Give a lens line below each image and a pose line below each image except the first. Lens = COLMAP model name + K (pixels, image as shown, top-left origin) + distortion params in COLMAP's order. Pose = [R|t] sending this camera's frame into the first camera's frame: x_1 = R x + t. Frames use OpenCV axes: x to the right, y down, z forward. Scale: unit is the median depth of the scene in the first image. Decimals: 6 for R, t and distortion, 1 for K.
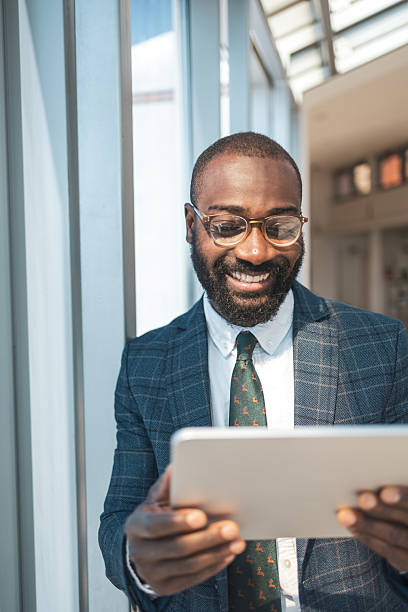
lens RADIAL K [[573.0, 0, 204.0], [0, 573.0, 306.0], [0, 0, 1]] dist [-0.013358, -0.000913]
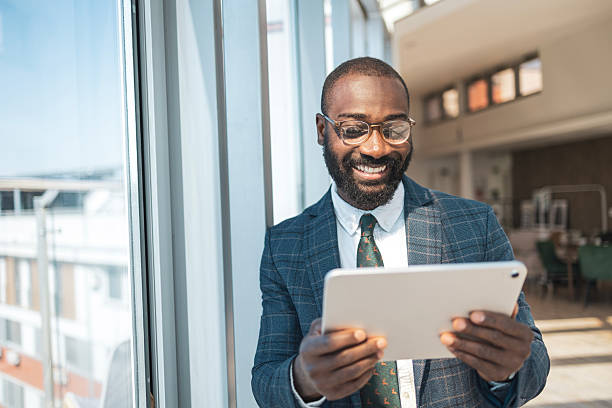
lens RADIAL K [[579.0, 0, 306.0], [0, 579.0, 204.0], [0, 0, 1]] dist [-0.018757, -0.126140]
pose [[0.999616, -0.019544, 0.019647, -0.085327], [0.020538, 0.998449, -0.051741, 0.084480], [-0.018605, 0.052125, 0.998467, -0.261898]]
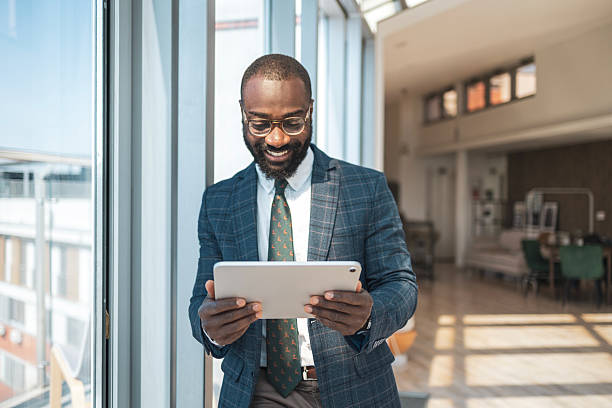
lens RADIAL K [[579.0, 0, 306.0], [0, 579.0, 204.0], [0, 0, 1]] dist [-0.018757, -0.126140]
pose [[0.999771, 0.020984, 0.004162, 0.129664], [-0.020771, 0.998730, -0.045896, 0.184317], [-0.005120, 0.045799, 0.998938, -0.553282]]
